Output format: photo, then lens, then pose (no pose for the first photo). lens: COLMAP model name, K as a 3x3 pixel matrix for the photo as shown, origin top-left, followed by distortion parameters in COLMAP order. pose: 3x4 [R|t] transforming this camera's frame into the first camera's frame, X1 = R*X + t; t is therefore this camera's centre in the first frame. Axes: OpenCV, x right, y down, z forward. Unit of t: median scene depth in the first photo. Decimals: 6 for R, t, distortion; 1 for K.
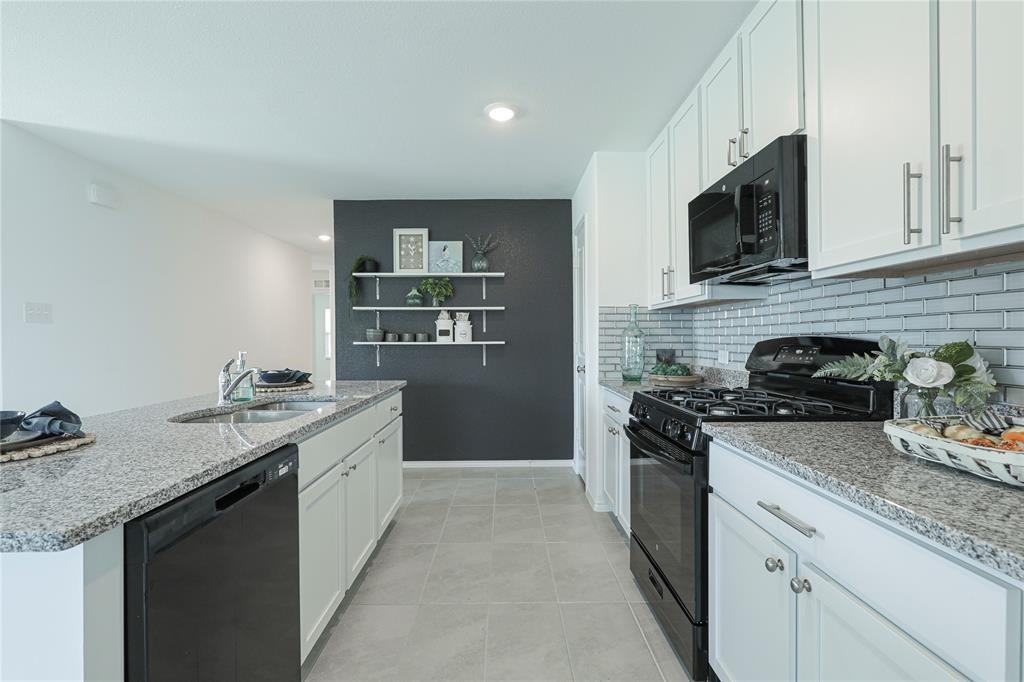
lens RADIAL K [[467.0, 0, 512.0], [0, 467.0, 341.0], [0, 0, 1]] dist [-0.001146, -0.000510]
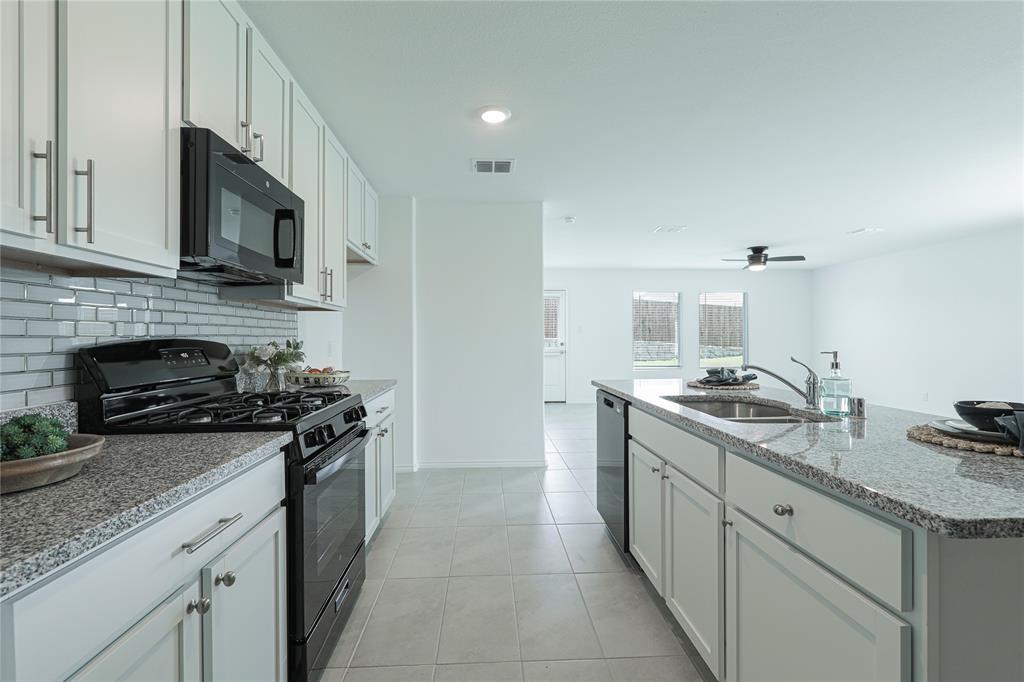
lens RADIAL K [[467.0, 0, 512.0], [0, 467.0, 341.0], [0, 0, 1]] dist [-0.001146, -0.000510]
pose [[-0.998444, 0.009643, -0.054932, 0.003055], [0.009076, 0.999903, 0.010556, -0.003980], [0.055028, 0.010041, -0.998434, 0.899036]]
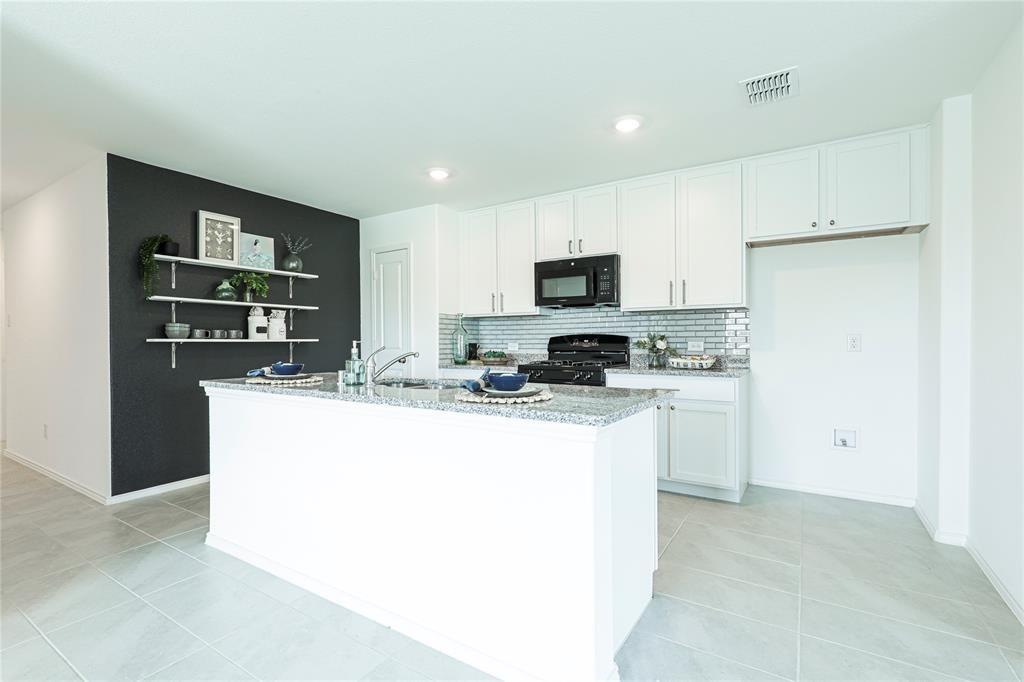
lens RADIAL K [[467.0, 0, 512.0], [0, 467.0, 341.0], [0, 0, 1]] dist [-0.001146, -0.000510]
pose [[0.544106, 0.001069, 0.839016, -0.672521], [0.008155, 0.999945, -0.006563, 0.016066], [-0.838977, 0.010413, 0.544068, 0.034265]]
